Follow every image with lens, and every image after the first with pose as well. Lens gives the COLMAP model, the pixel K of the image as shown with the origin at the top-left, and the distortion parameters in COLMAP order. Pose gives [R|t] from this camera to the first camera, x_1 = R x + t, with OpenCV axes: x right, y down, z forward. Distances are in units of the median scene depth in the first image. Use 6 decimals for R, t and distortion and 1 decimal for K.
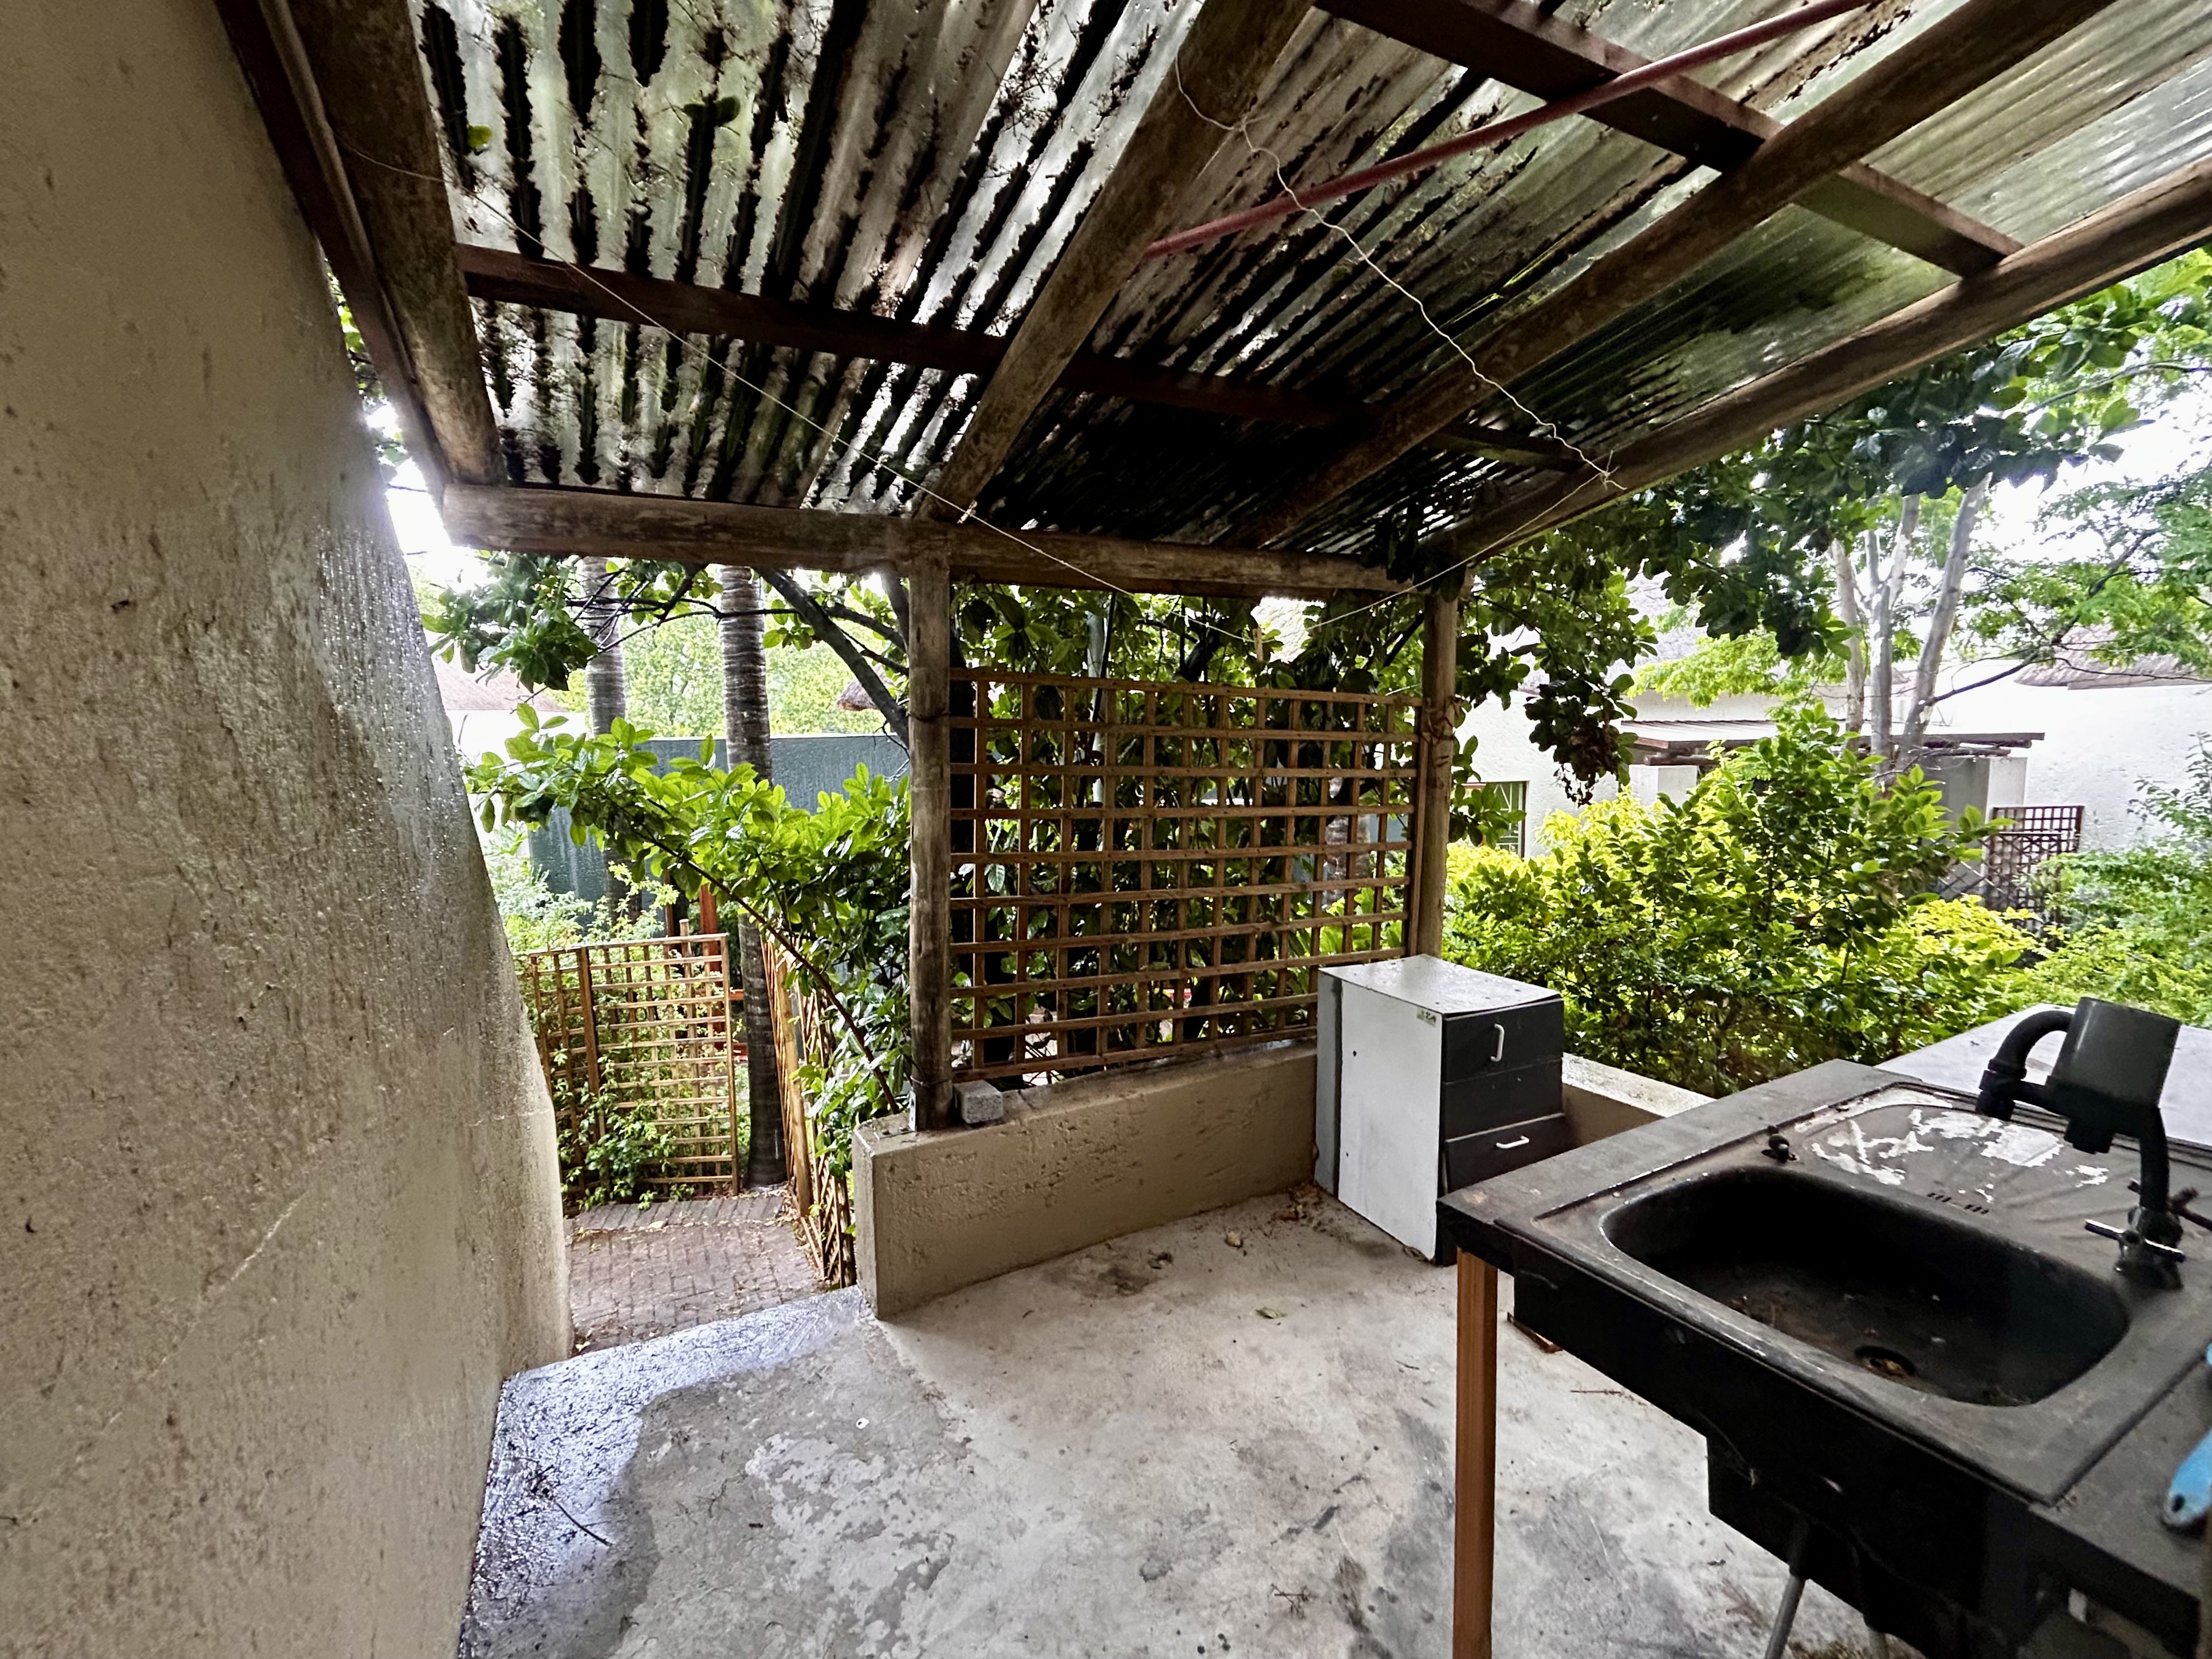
lens RADIAL K [[965.4, 0, 1104.6], [0, 965.4, 830.6], [0, 0, 1]] dist [-0.001738, 0.000592]
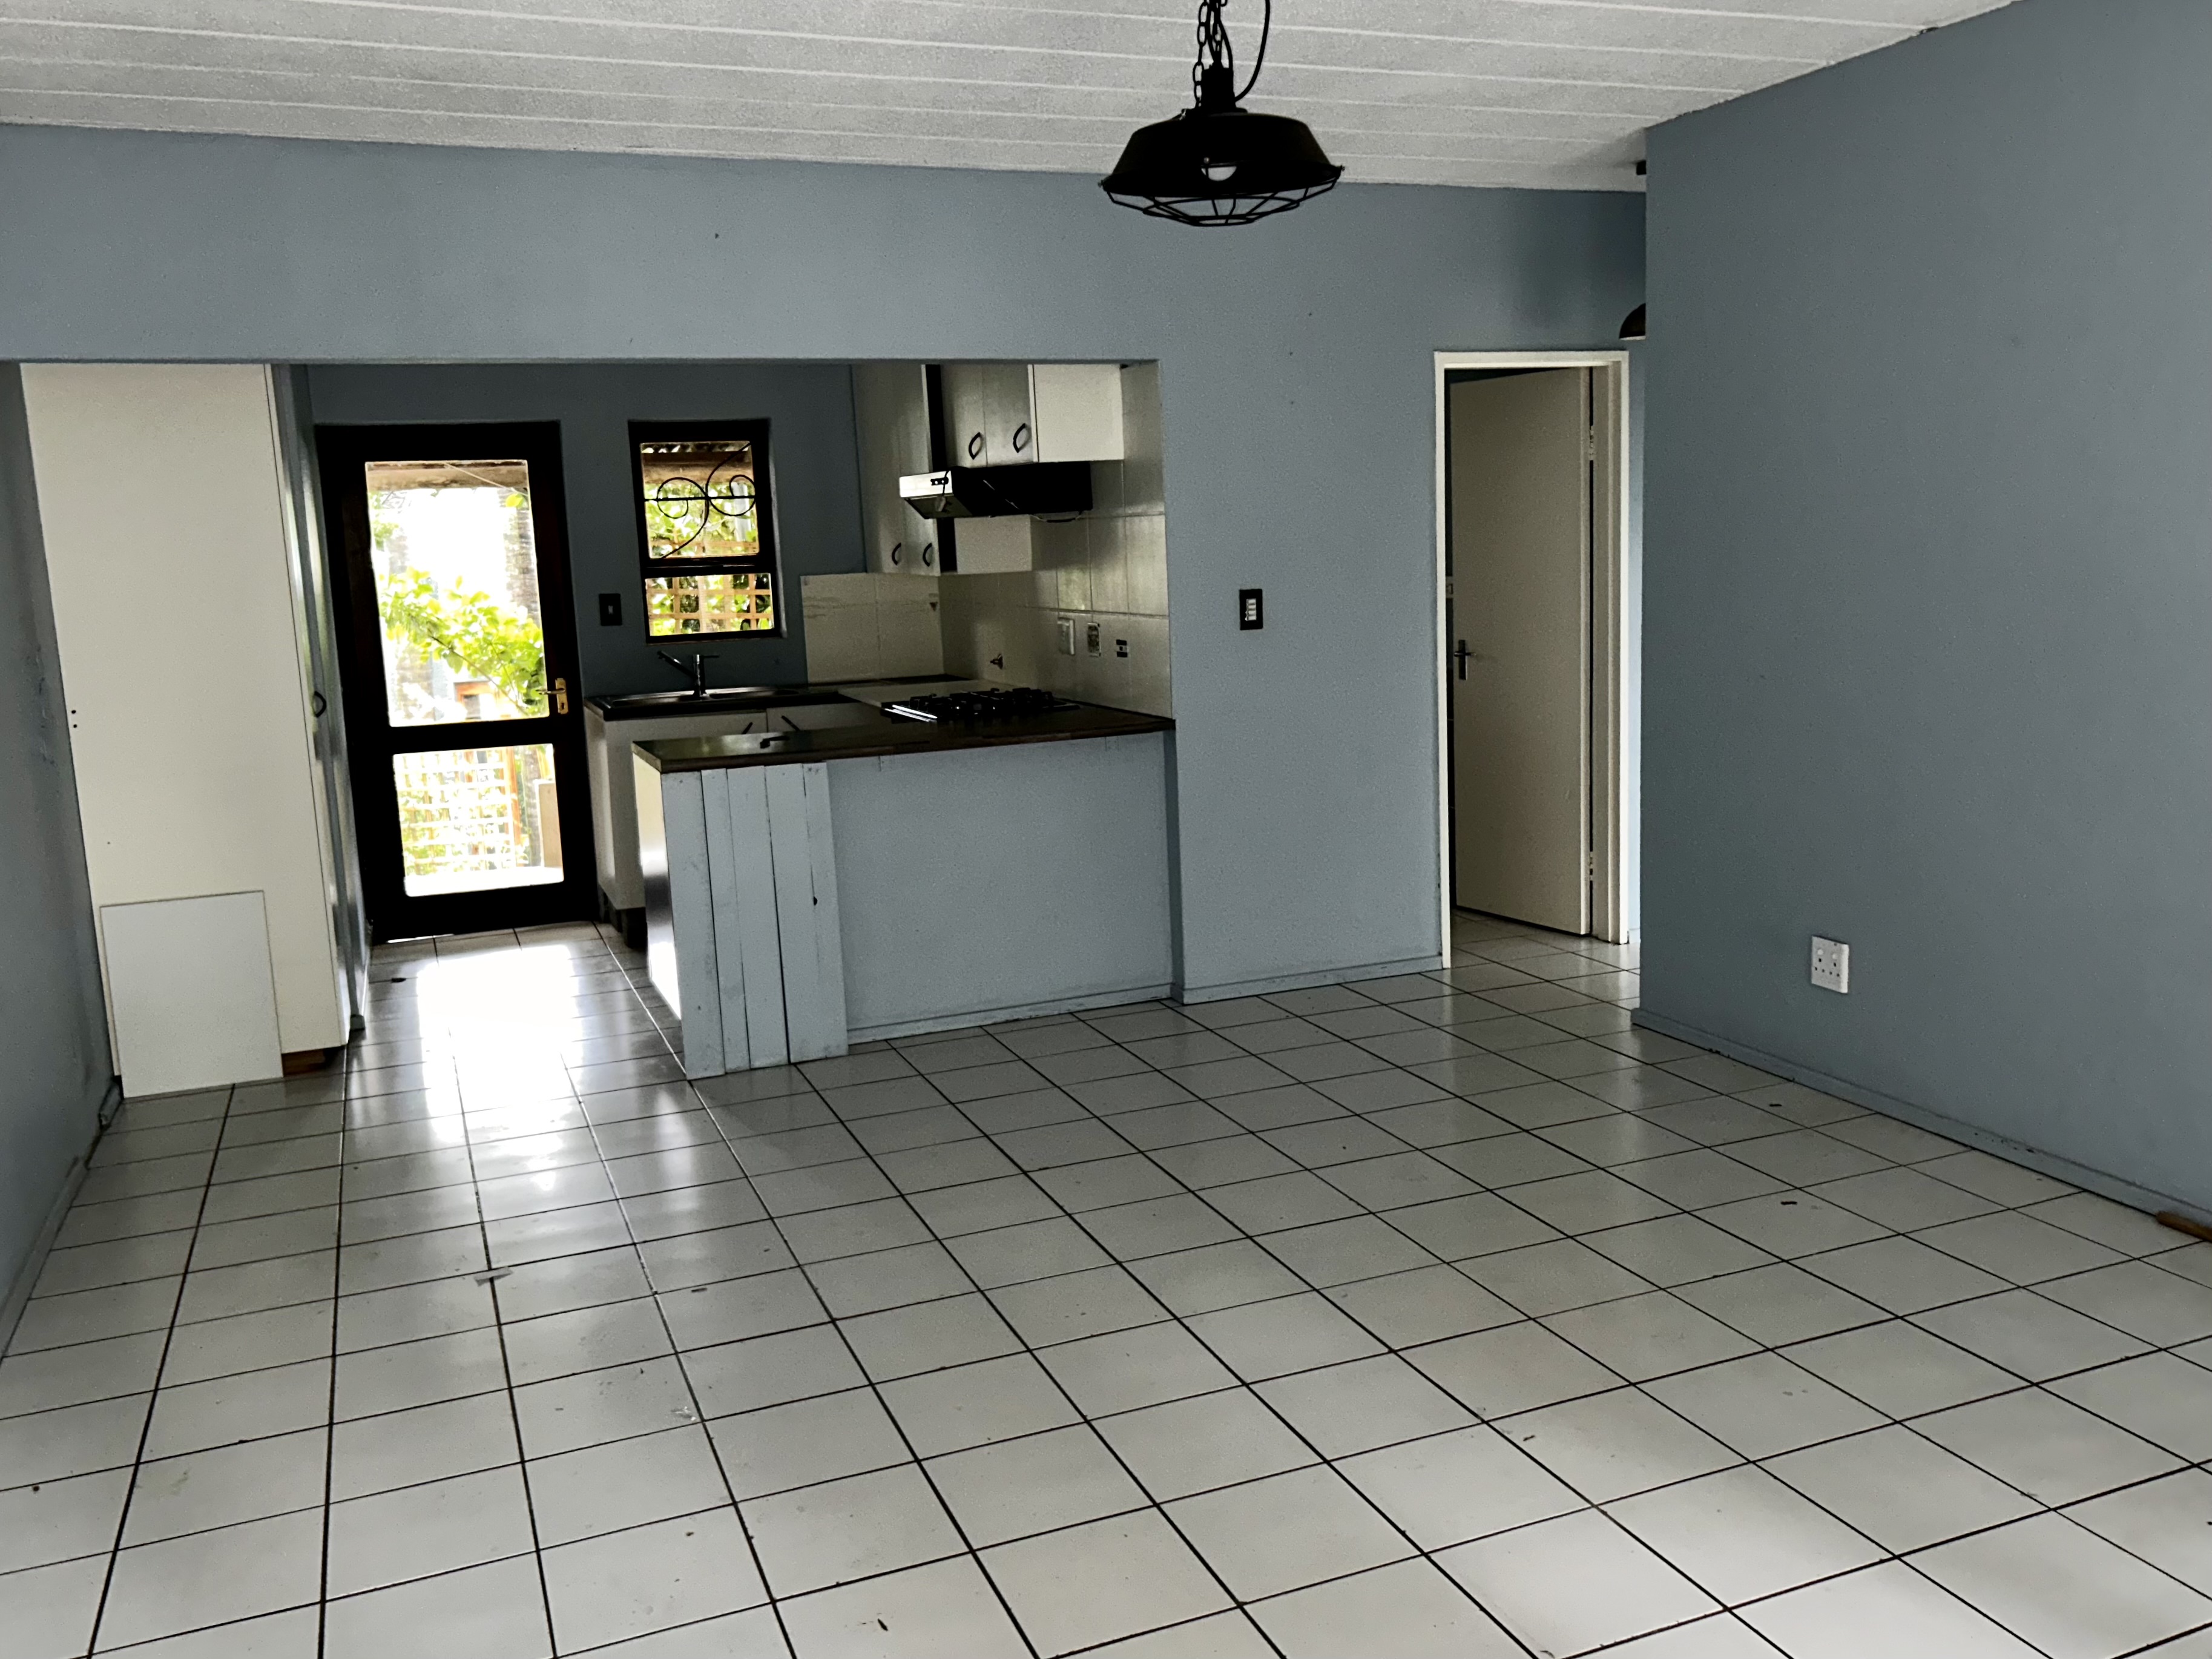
lens RADIAL K [[1771.3, 0, 1119.0], [0, 1771.3, 816.4], [0, 0, 1]] dist [0.041044, -0.041200]
pose [[0.996065, 0.000655, -0.088629, 0.925313], [0.004208, 0.998496, 0.054669, 0.145522], [0.088531, -0.054826, 0.994563, -1.850219]]
